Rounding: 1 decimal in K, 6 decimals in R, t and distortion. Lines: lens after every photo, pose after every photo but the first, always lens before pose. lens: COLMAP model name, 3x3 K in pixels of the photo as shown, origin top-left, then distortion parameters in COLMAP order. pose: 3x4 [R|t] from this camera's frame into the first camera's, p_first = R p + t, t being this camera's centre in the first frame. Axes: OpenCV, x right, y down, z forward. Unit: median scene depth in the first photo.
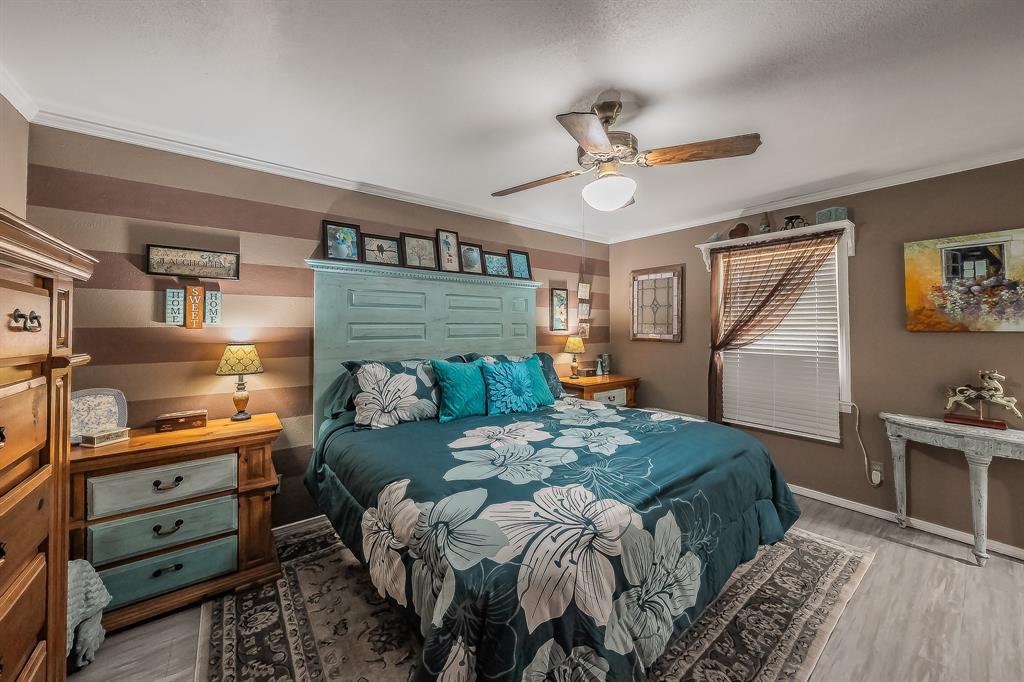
lens RADIAL K [[360.6, 0, 508.9], [0, 360.6, 323.8], [0, 0, 1]] dist [-0.008801, -0.000123]
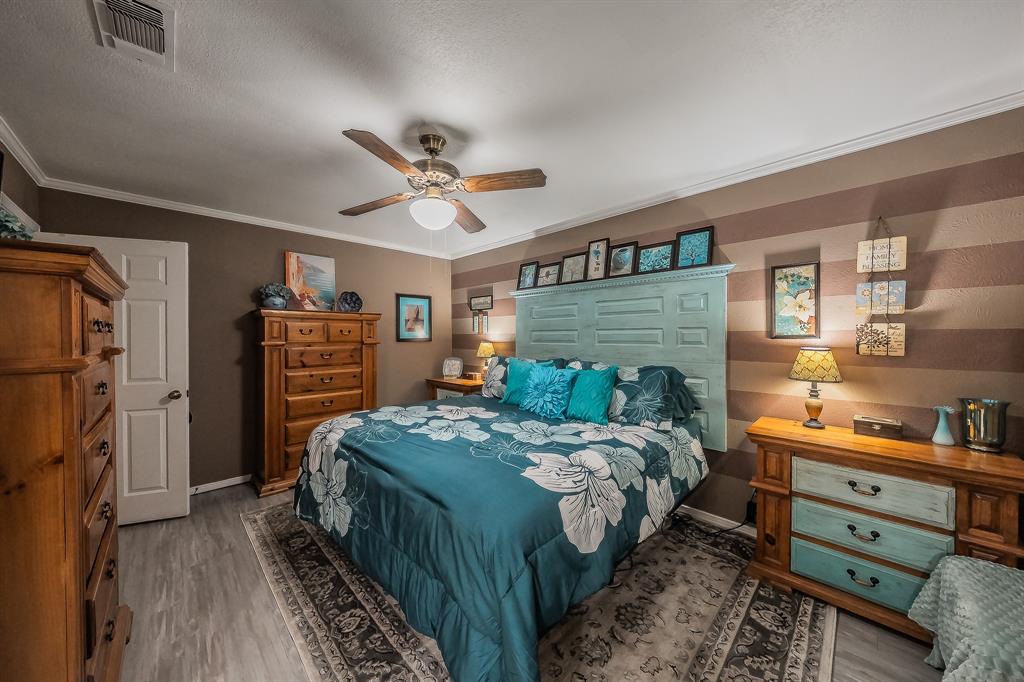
lens RADIAL K [[349.4, 0, 510.2], [0, 349.4, 338.1], [0, 0, 1]] dist [0.000321, 0.000026]
pose [[0.132143, 0.011539, -0.991163, 0.797010], [0.013865, 0.999813, 0.013488, 0.006794], [0.991134, -0.015525, 0.131958, 0.609588]]
